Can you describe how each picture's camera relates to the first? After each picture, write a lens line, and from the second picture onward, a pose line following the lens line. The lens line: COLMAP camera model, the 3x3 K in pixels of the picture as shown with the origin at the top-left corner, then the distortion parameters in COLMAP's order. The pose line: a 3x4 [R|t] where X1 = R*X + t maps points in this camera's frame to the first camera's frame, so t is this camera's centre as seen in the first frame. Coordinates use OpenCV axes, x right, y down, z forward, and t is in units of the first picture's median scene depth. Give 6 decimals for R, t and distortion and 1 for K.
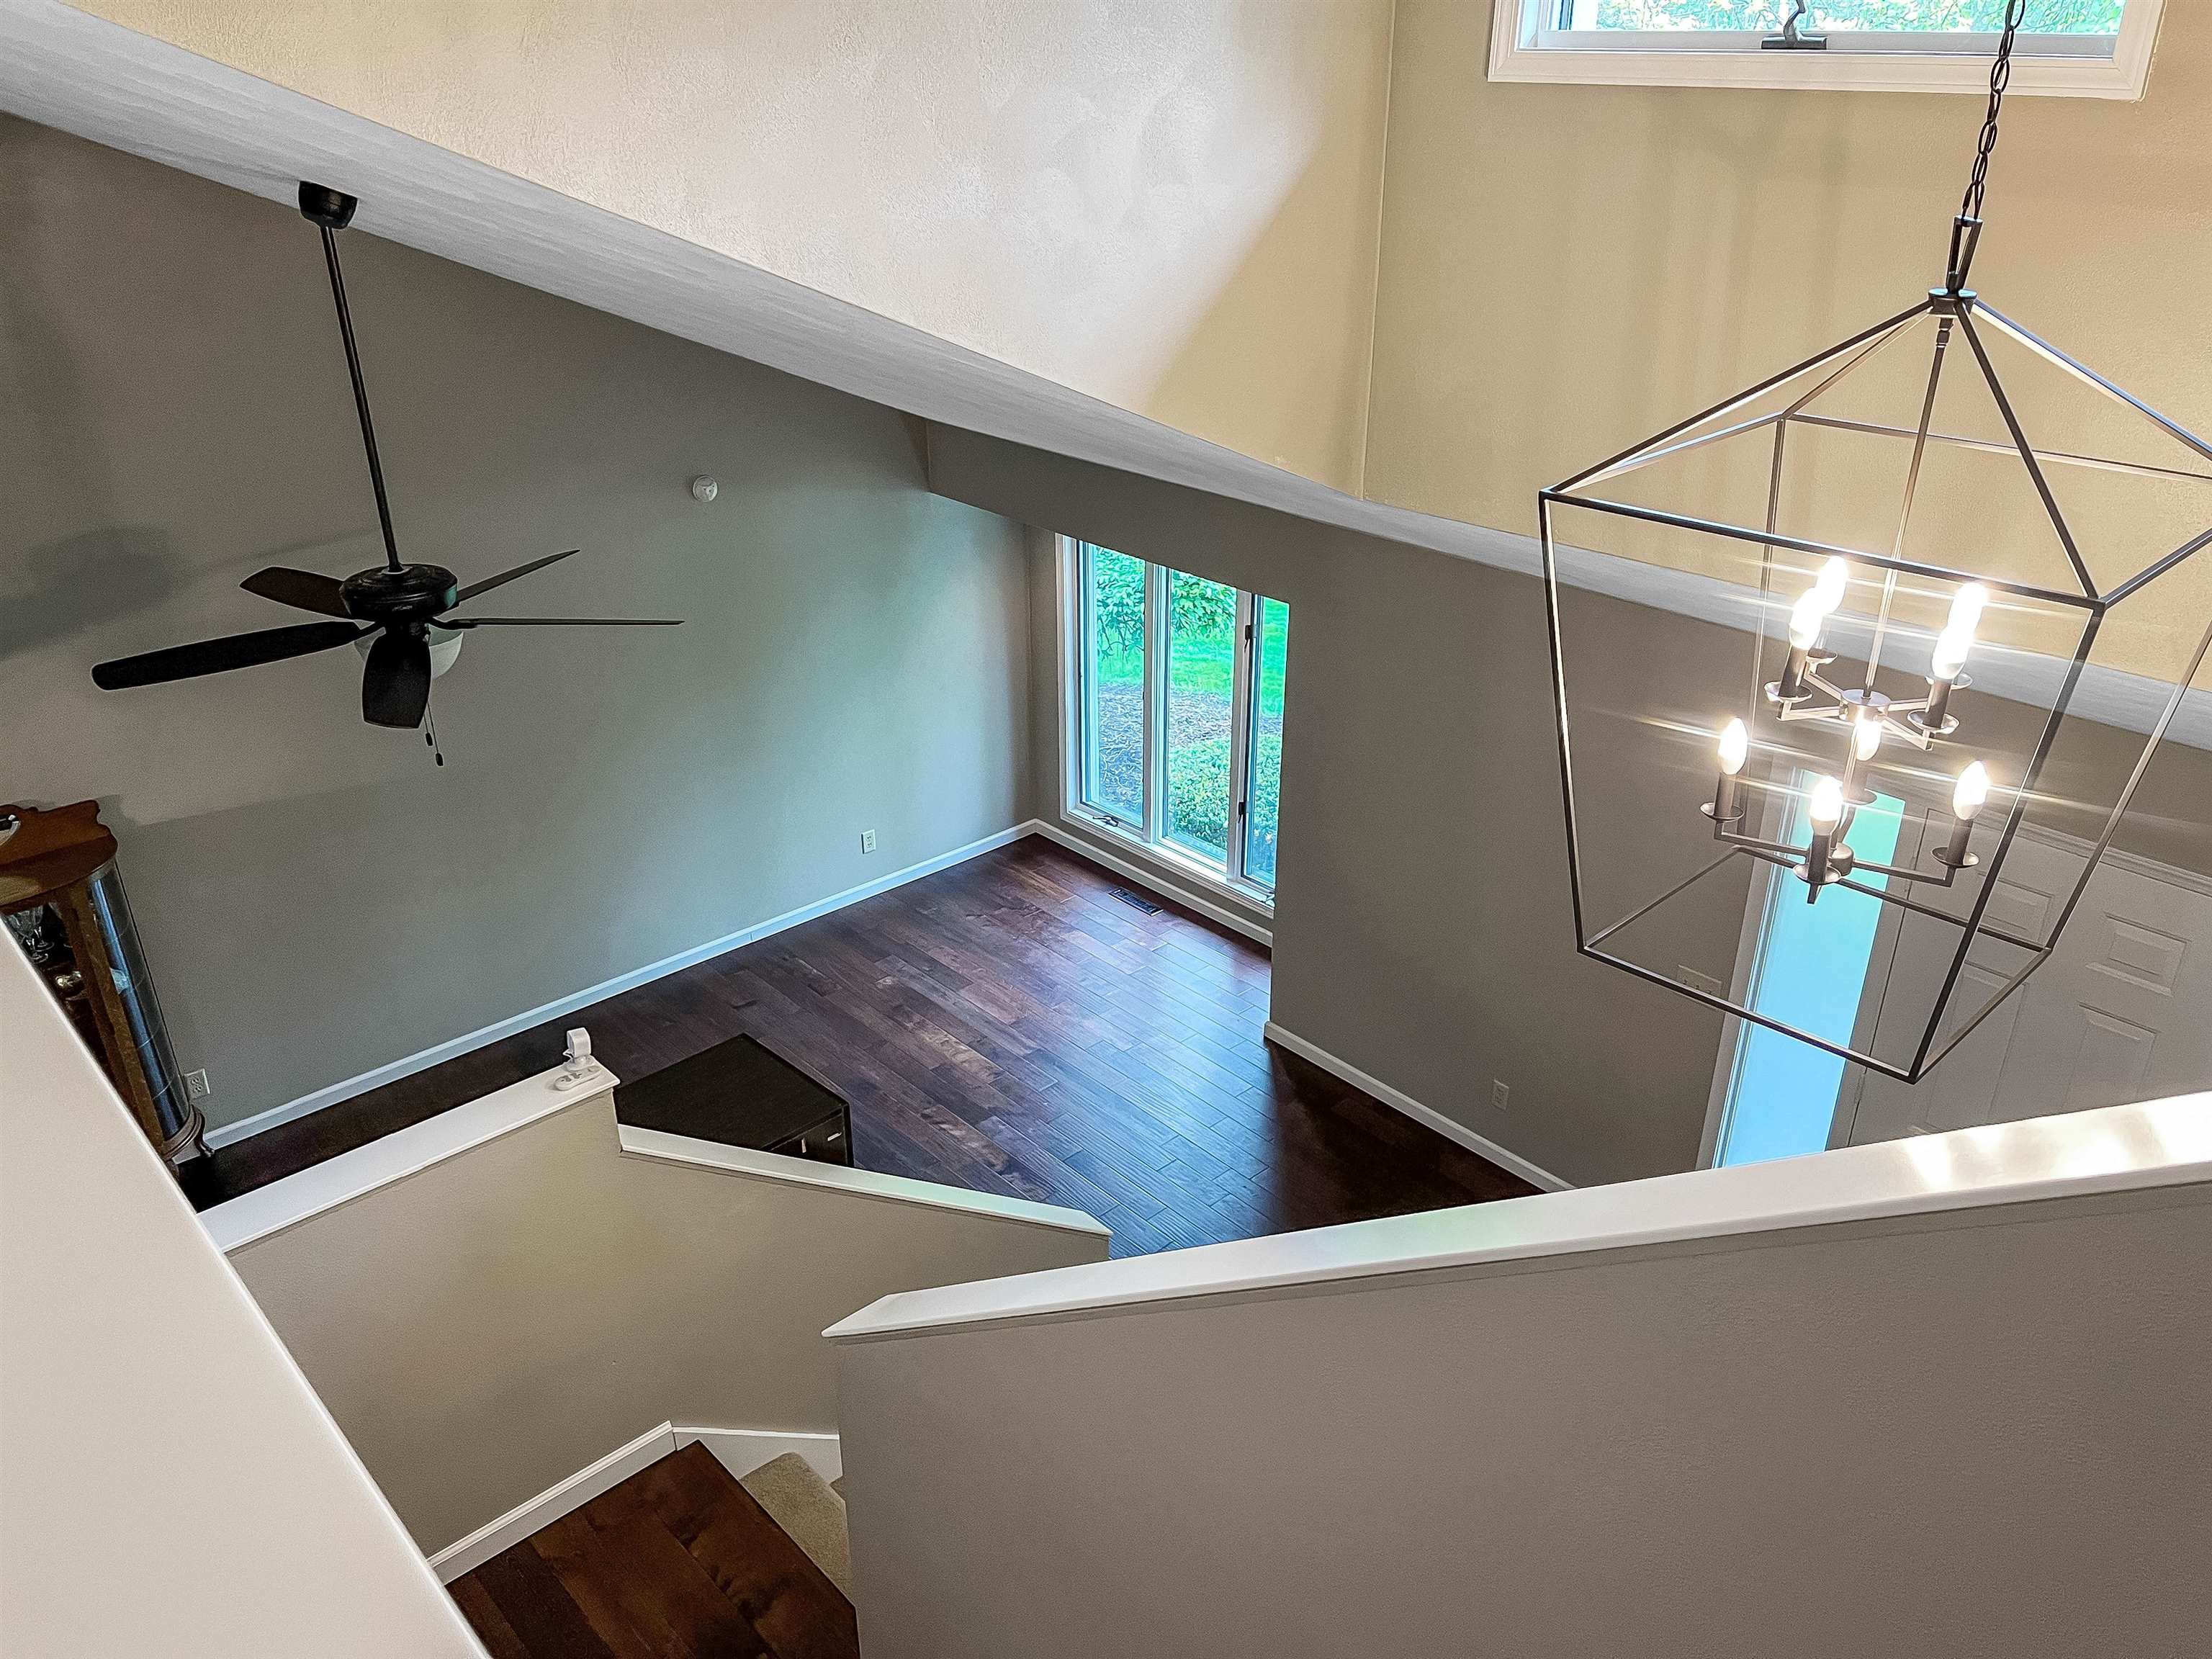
lens RADIAL K [[1678.7, 0, 1103.4], [0, 1678.7, 840.7], [0, 0, 1]] dist [0.074770, -0.069771]
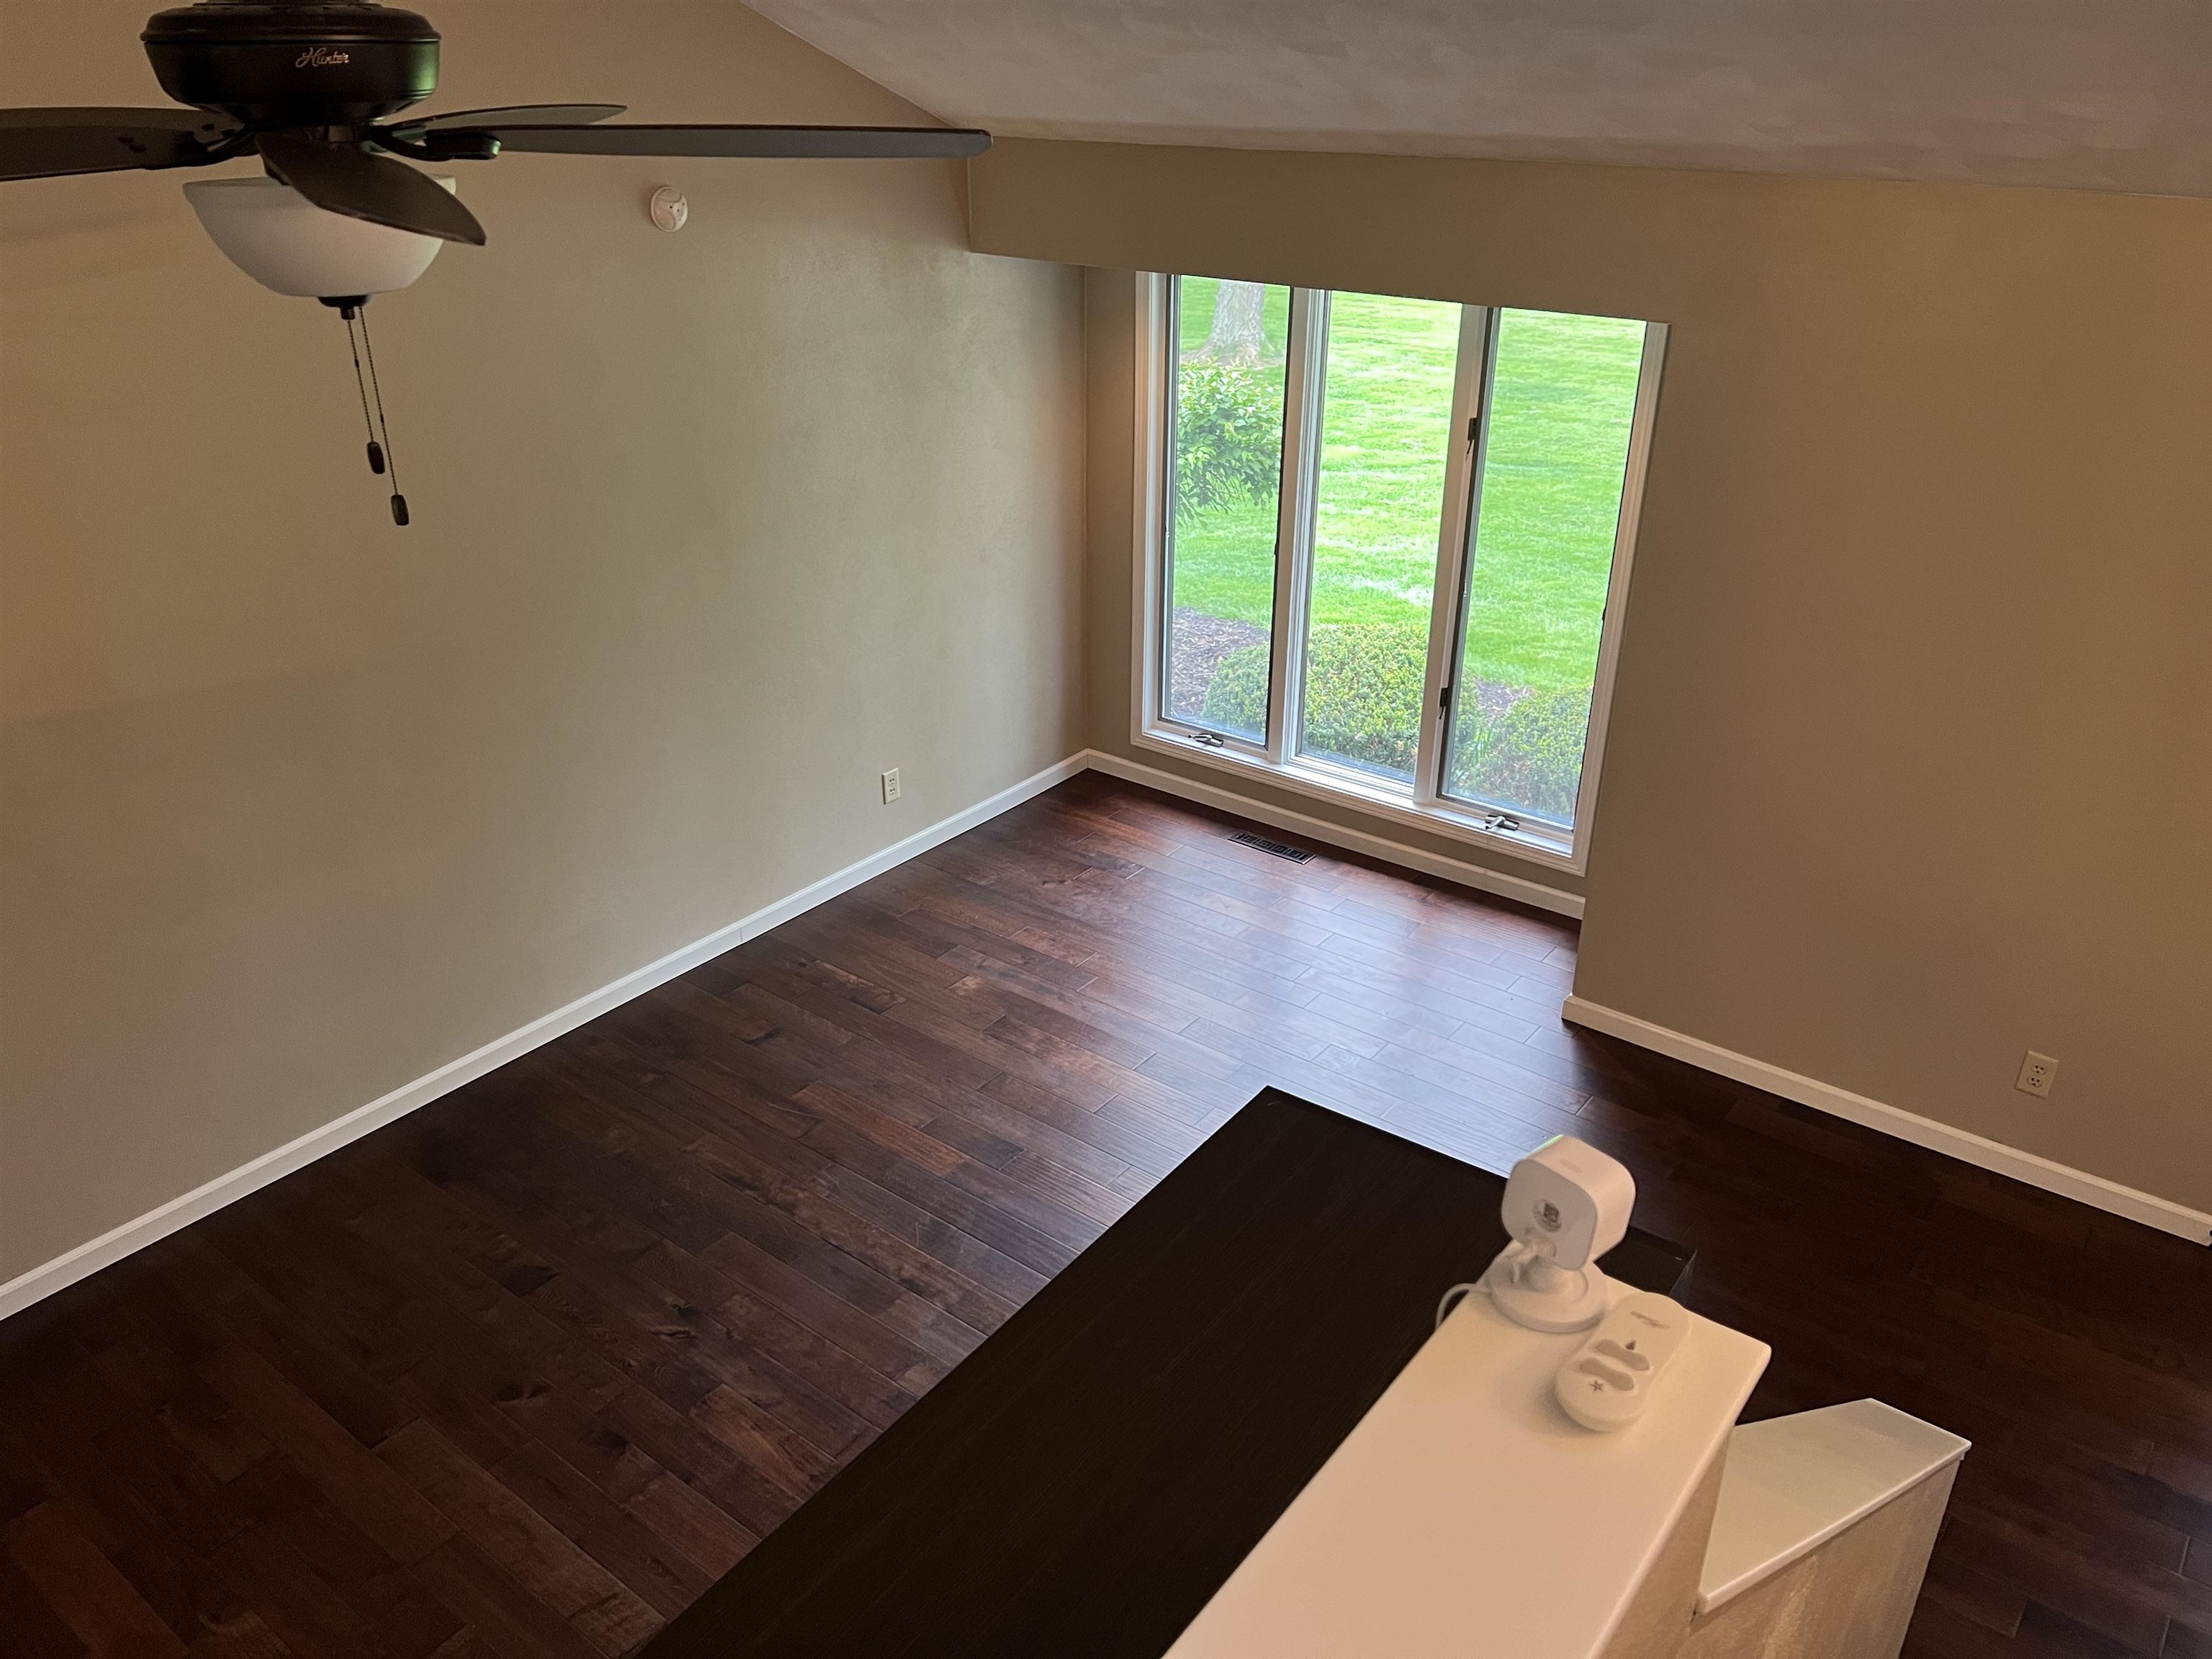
lens RADIAL K [[1678.7, 0, 1103.4], [0, 1678.7, 840.7], [0, 0, 1]] dist [0.074770, -0.069771]
pose [[0.985331, -0.068414, 0.156341, -0.165349], [0.068385, 0.997643, 0.005573, 0.025378], [-0.156354, 0.005200, 0.987687, 0.314203]]
